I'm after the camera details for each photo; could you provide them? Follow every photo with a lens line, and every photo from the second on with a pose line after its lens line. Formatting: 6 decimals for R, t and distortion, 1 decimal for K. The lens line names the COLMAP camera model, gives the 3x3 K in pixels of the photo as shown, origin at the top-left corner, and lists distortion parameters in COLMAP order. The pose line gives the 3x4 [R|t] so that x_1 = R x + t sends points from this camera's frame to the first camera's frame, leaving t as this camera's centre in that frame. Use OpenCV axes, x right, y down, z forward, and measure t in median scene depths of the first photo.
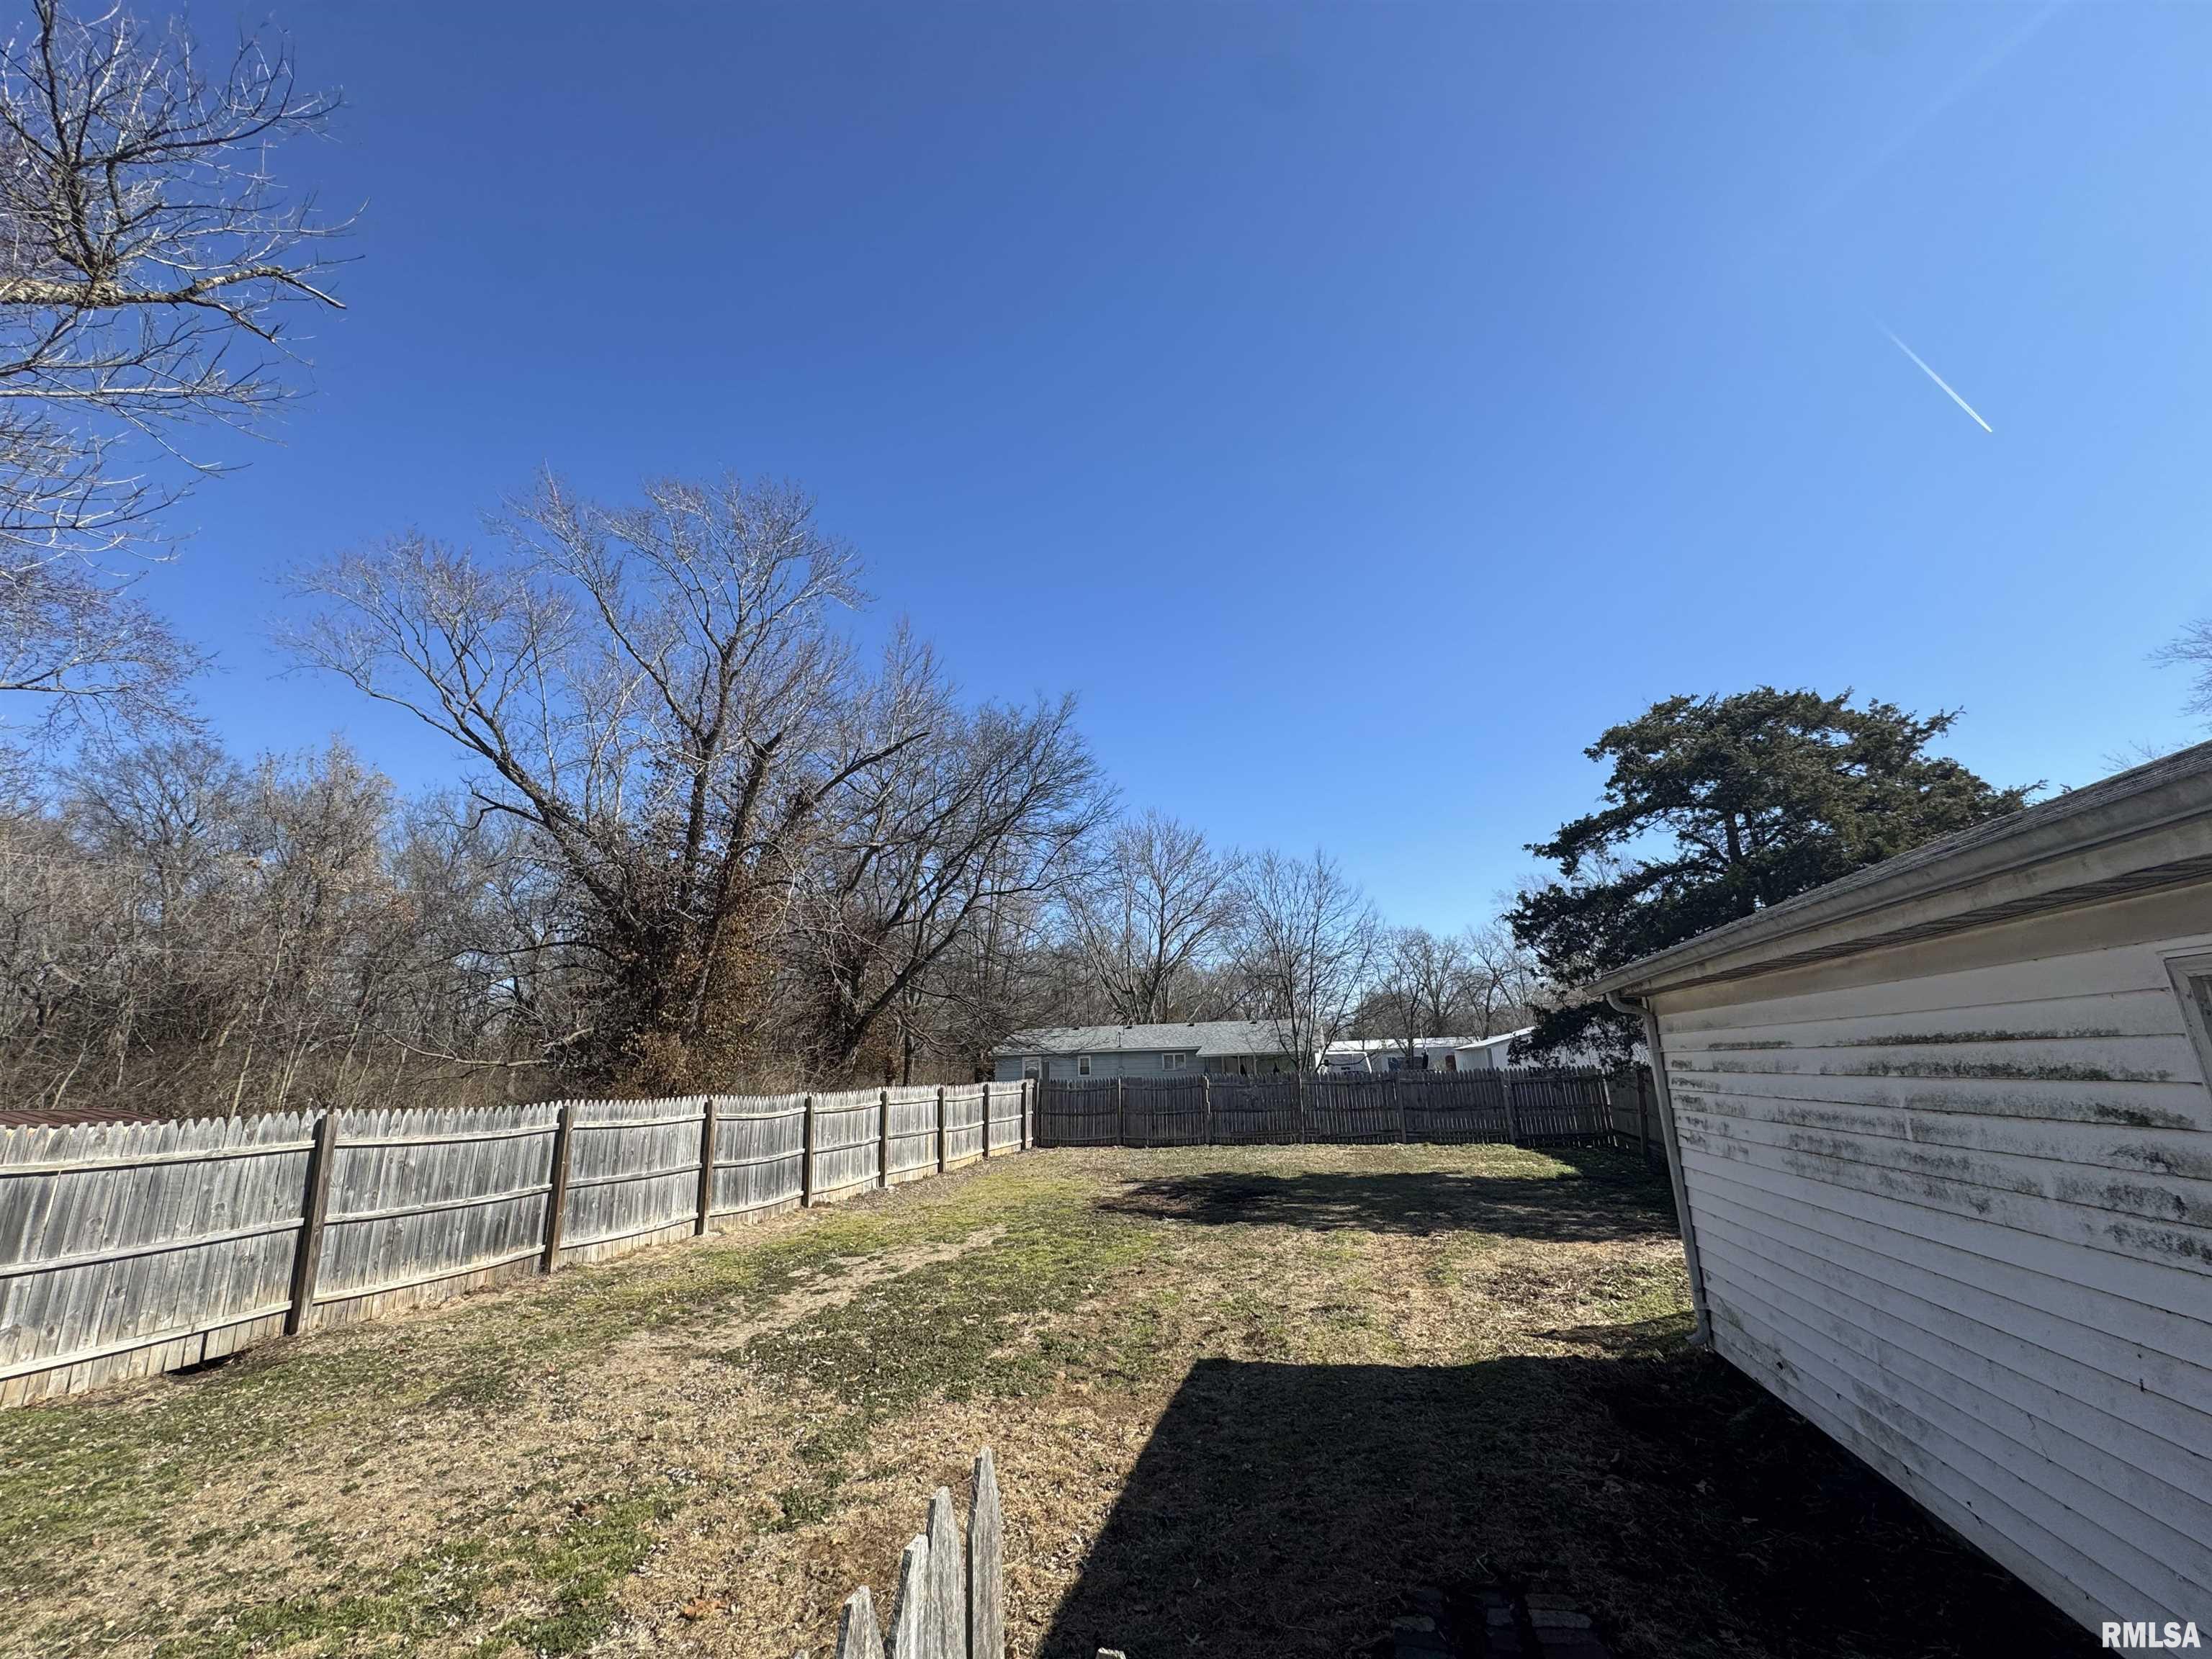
lens RADIAL K [[886.1, 0, 1110.2], [0, 886.1, 825.6], [0, 0, 1]] dist [-0.003458, 0.001745]
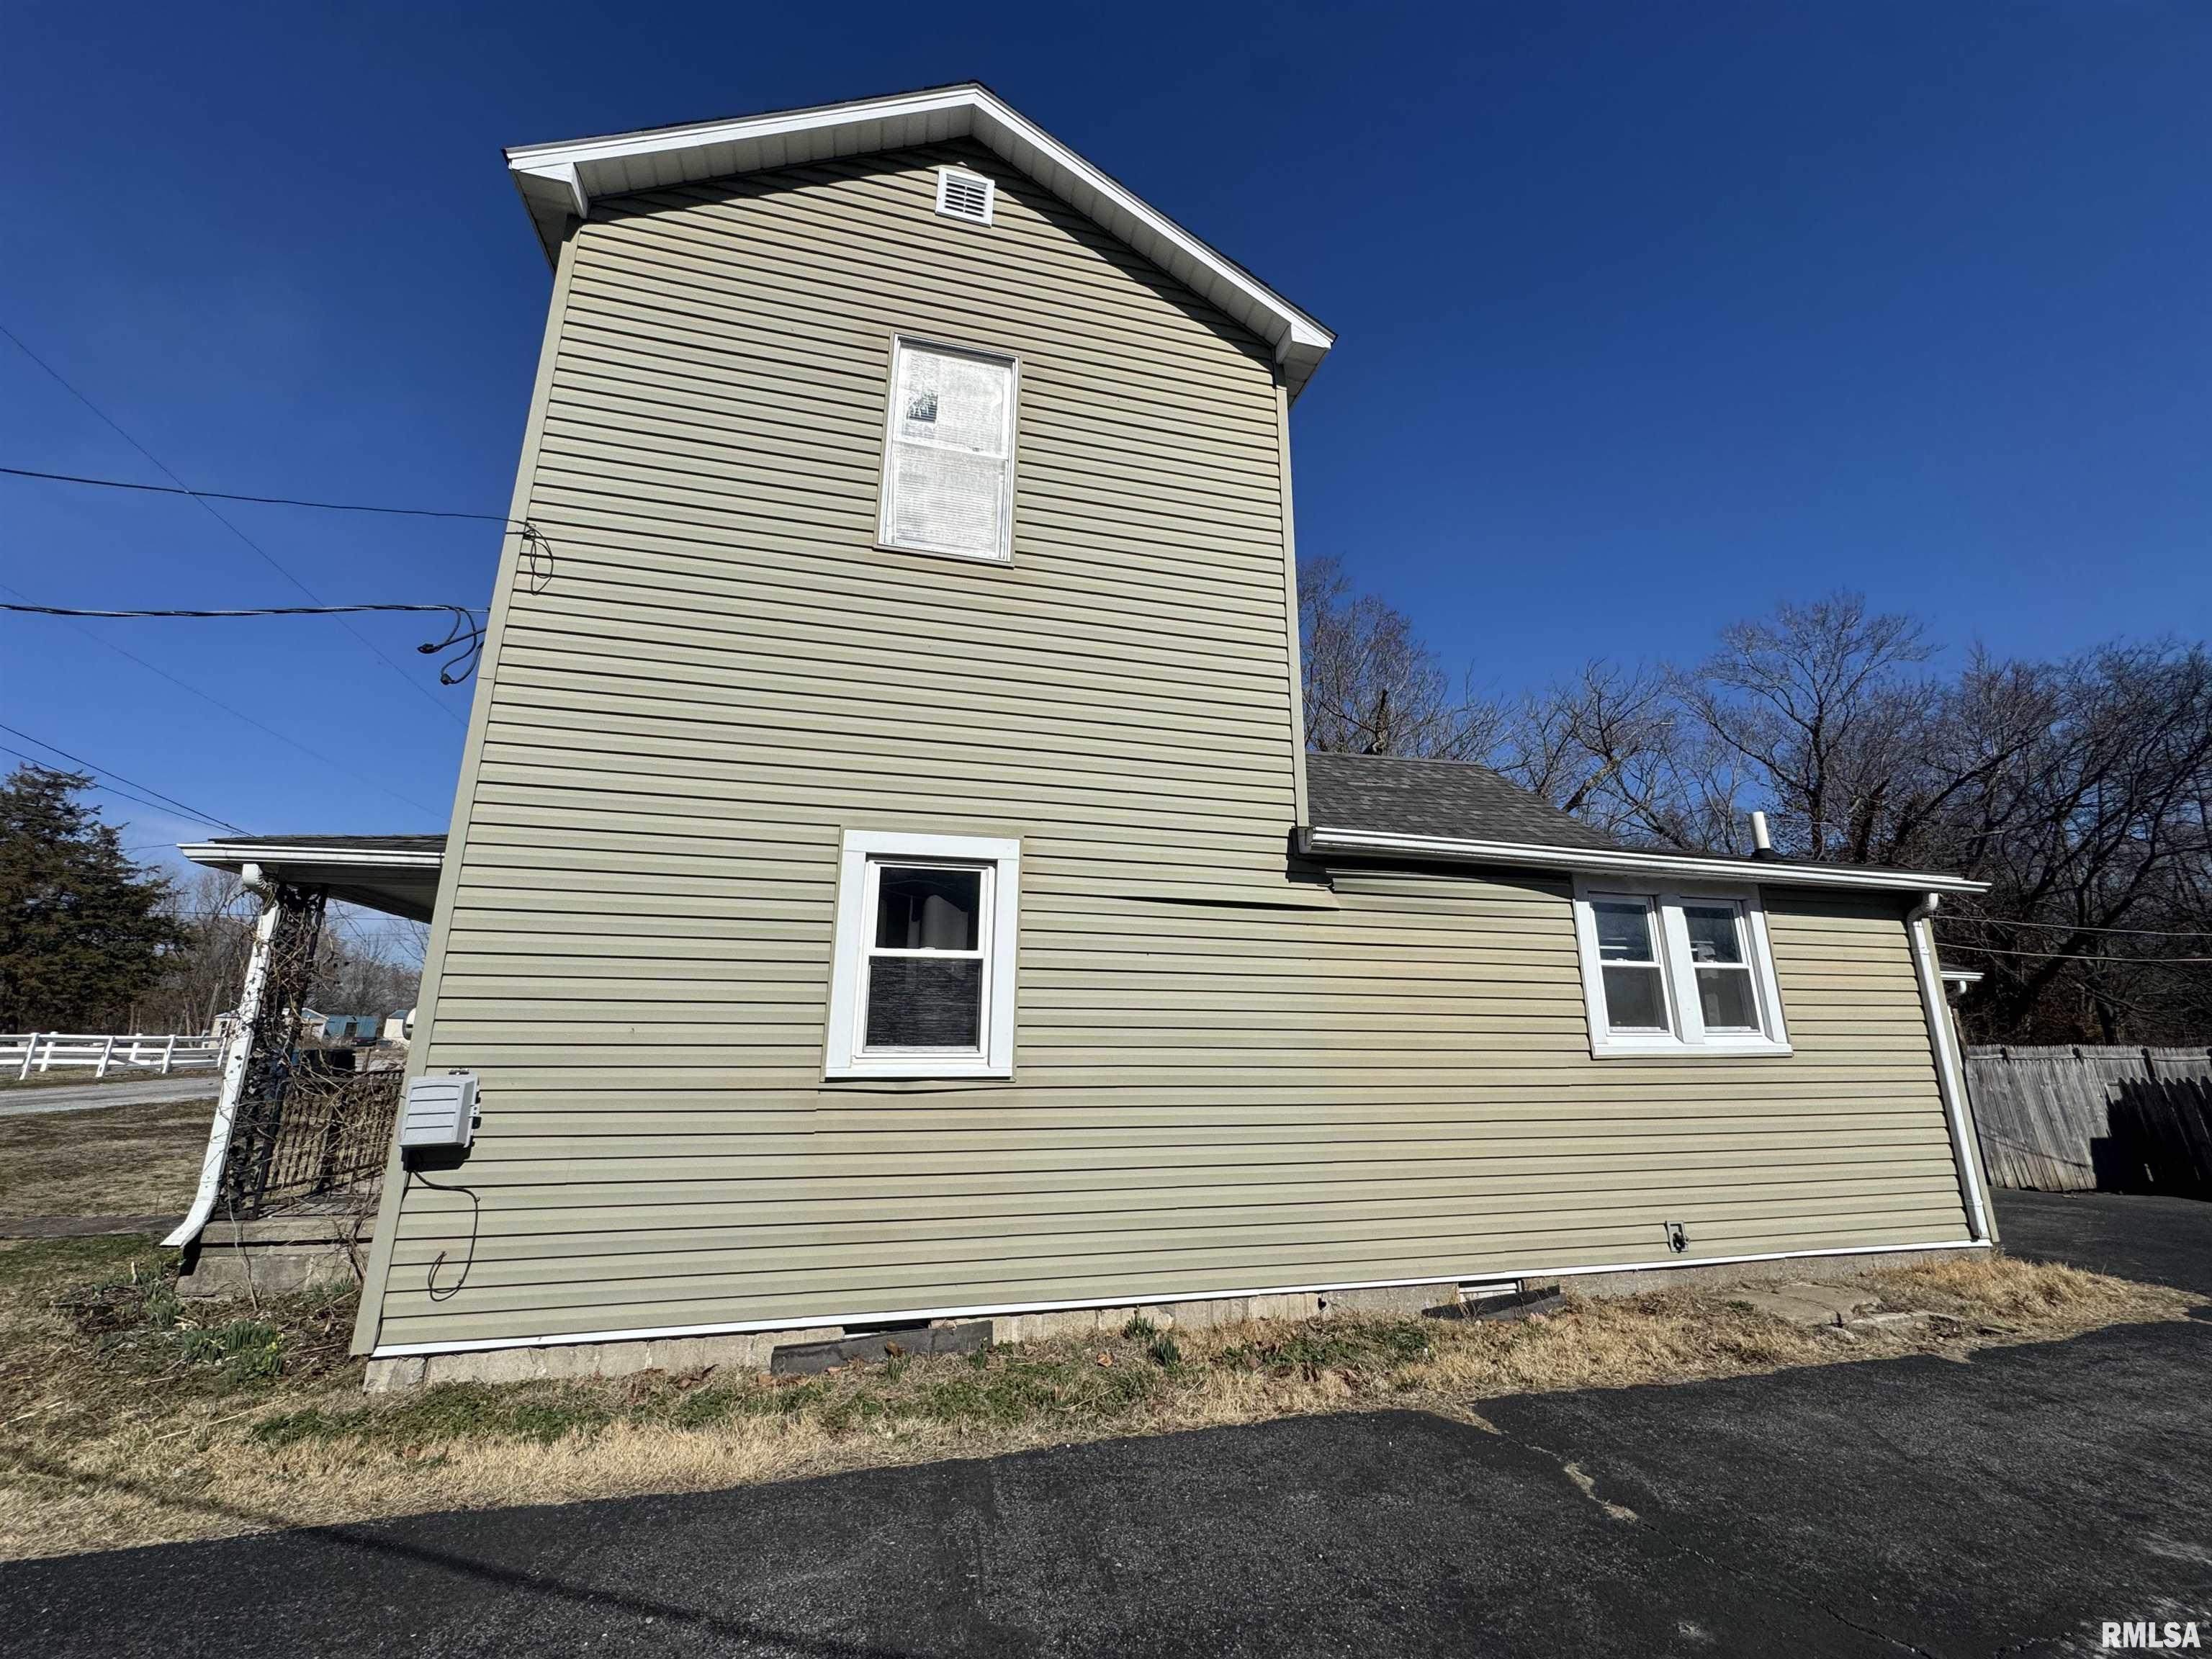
lens RADIAL K [[886.1, 0, 1112.9], [0, 886.1, 828.6], [0, 0, 1]] dist [-0.003458, 0.001745]
pose [[0.494532, -0.182023, -0.849885, 0.160618], [0.212451, 0.973479, -0.084873, -0.157611], [0.842794, -0.138587, 0.520088, -0.636071]]
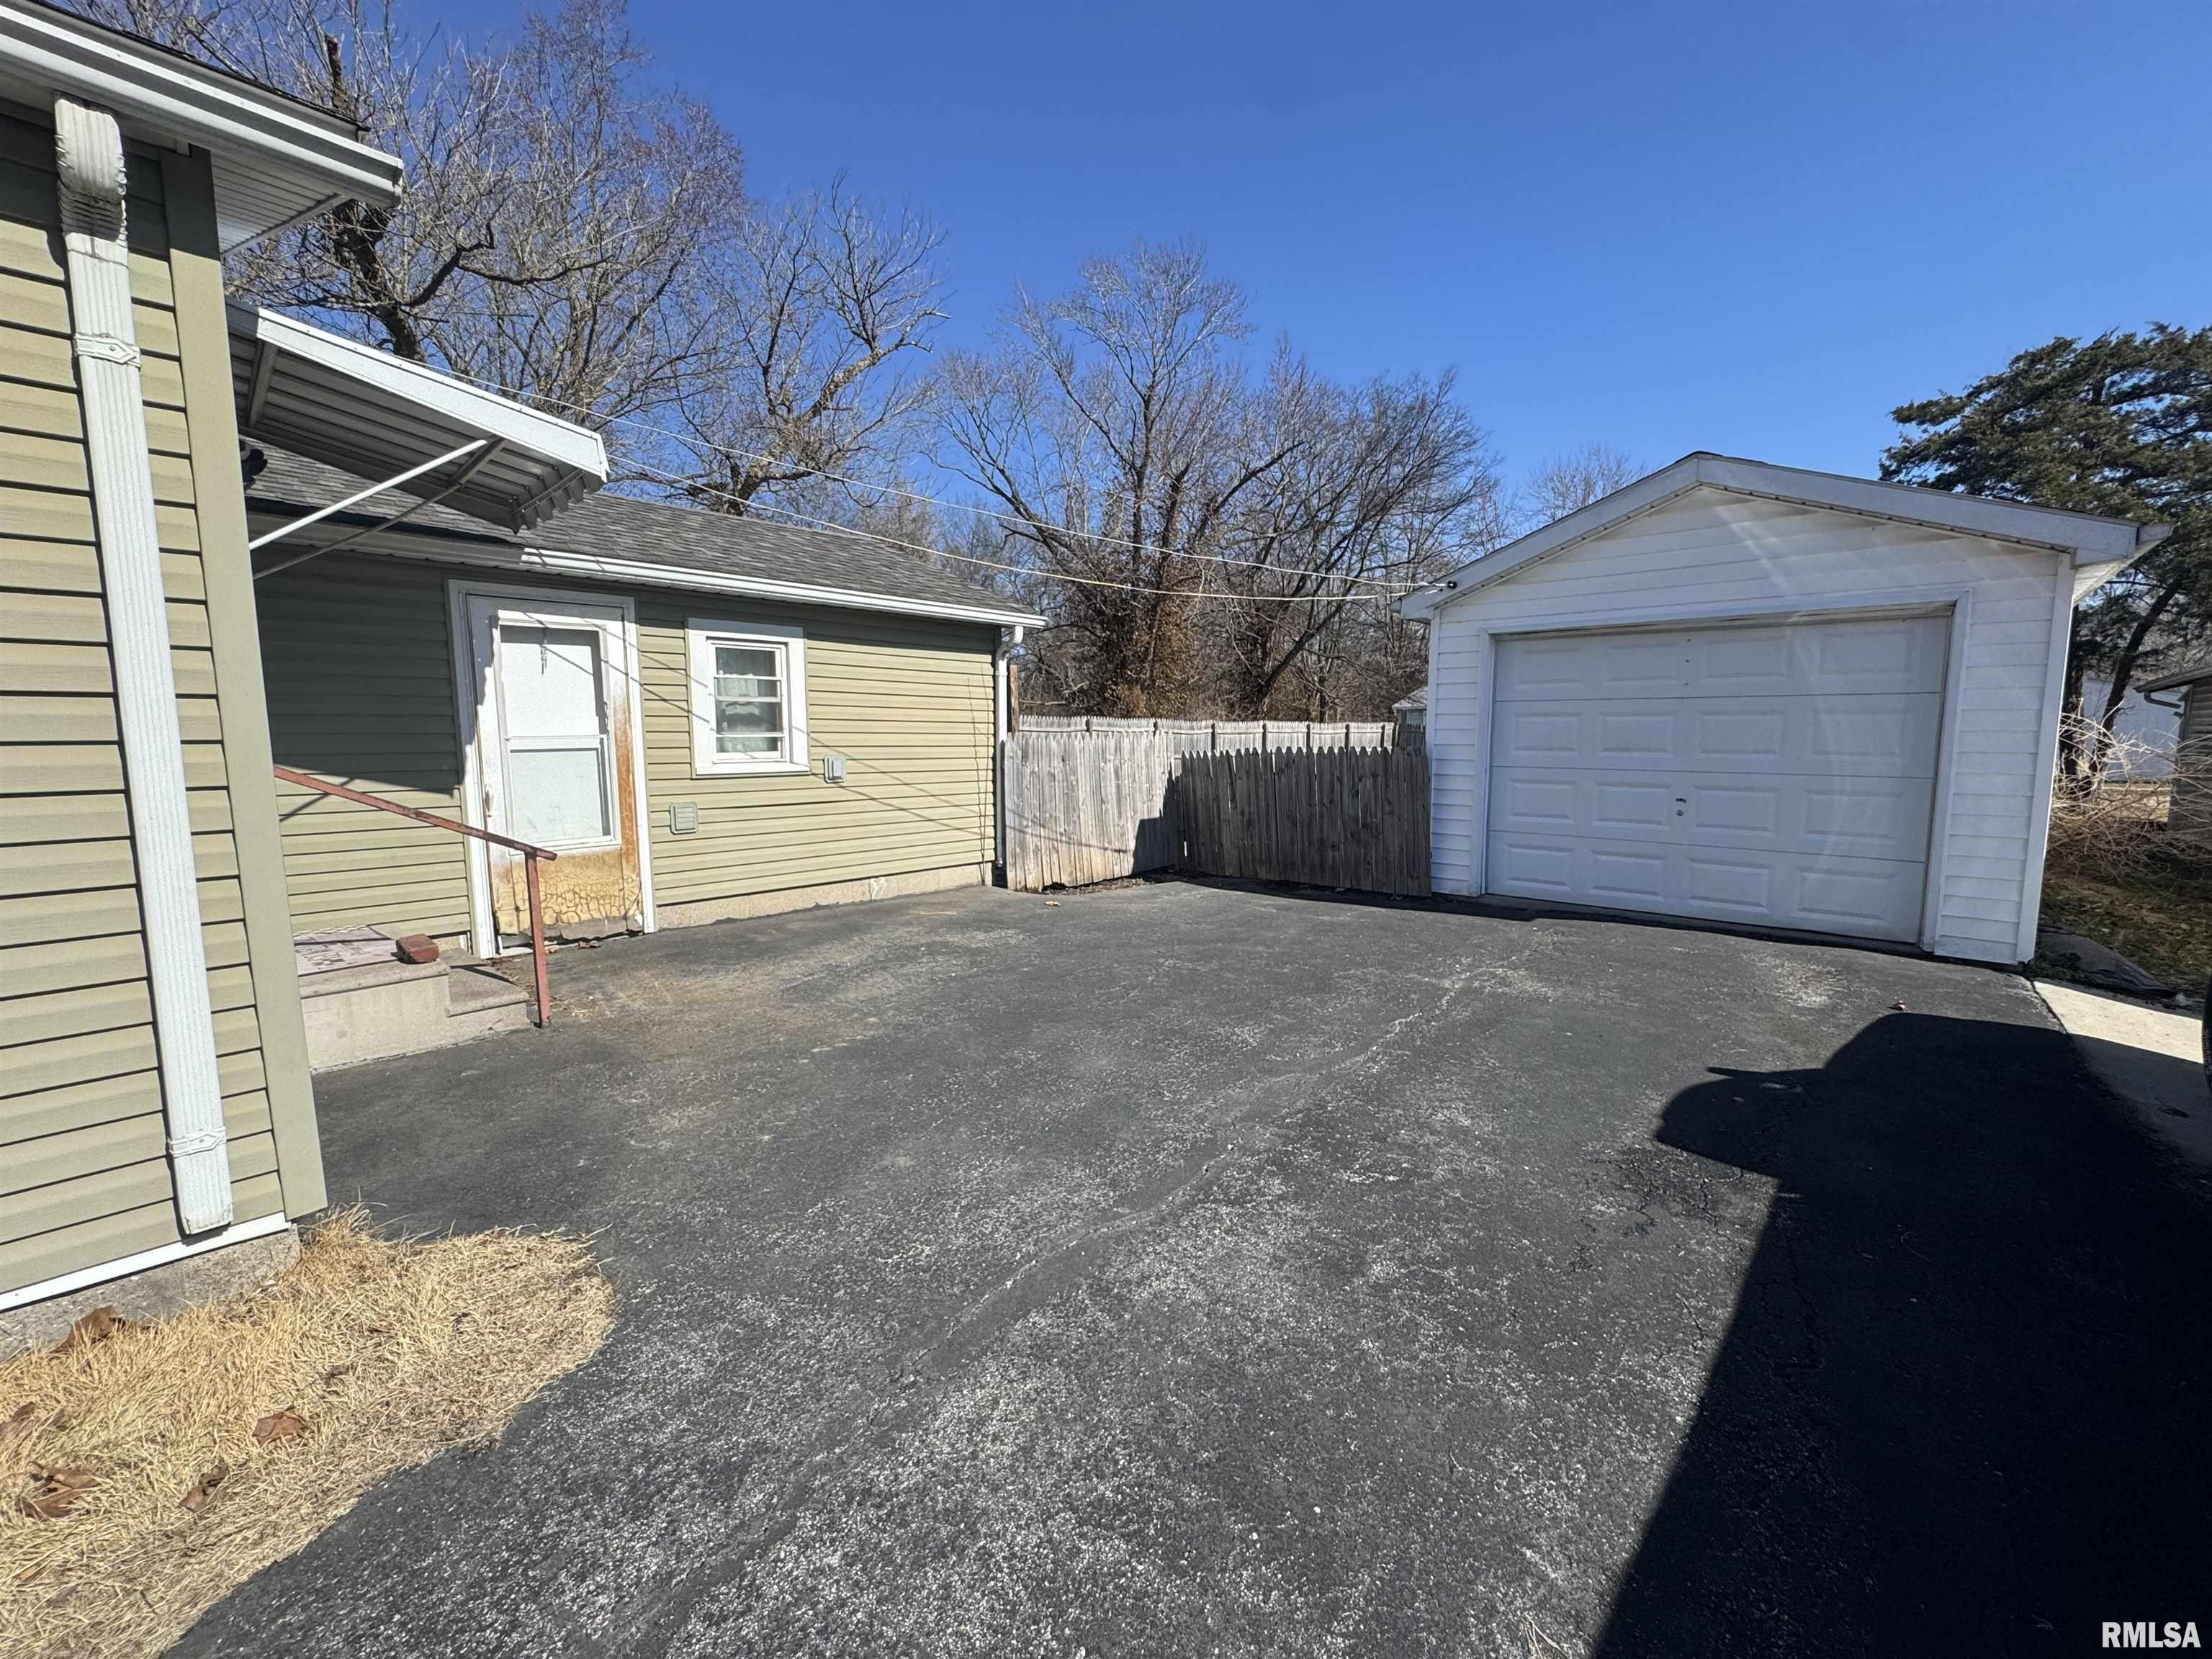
lens RADIAL K [[886.1, 0, 1107.7], [0, 886.1, 828.8], [0, 0, 1]] dist [-0.003458, 0.001745]
pose [[0.886072, 0.079880, -0.456613, 0.161248], [0.097429, 0.930944, 0.351925, -0.068377], [0.453192, -0.356318, 0.817101, -0.318468]]
